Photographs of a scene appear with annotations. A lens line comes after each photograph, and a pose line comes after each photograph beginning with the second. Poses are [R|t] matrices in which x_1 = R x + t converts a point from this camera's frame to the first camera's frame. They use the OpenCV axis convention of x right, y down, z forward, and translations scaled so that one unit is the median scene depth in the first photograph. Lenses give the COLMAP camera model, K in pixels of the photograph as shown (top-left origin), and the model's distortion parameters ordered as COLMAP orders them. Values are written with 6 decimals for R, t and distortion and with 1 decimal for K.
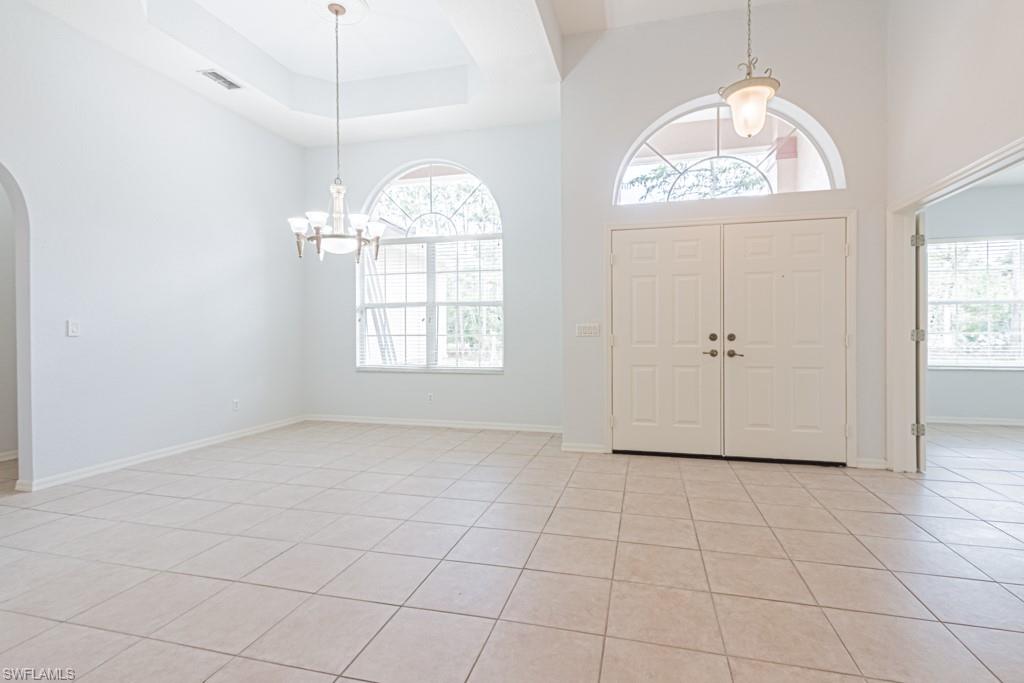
lens RADIAL K [[466.1, 0, 535.4], [0, 466.1, 333.2], [0, 0, 1]] dist [0.004396, -0.000652]
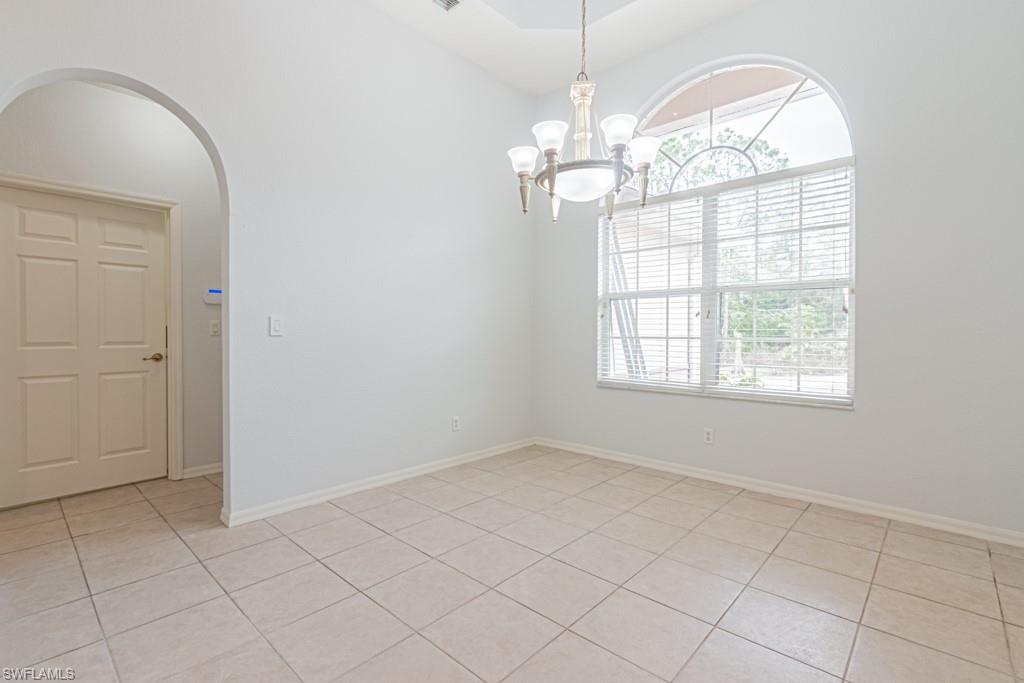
lens RADIAL K [[466.1, 0, 515.5], [0, 466.1, 342.1], [0, 0, 1]] dist [0.004396, -0.000652]
pose [[0.872427, 0.015792, -0.488489, -0.149497], [-0.007367, 0.999789, 0.019164, -0.000942], [0.488688, -0.013121, 0.872360, 0.322797]]
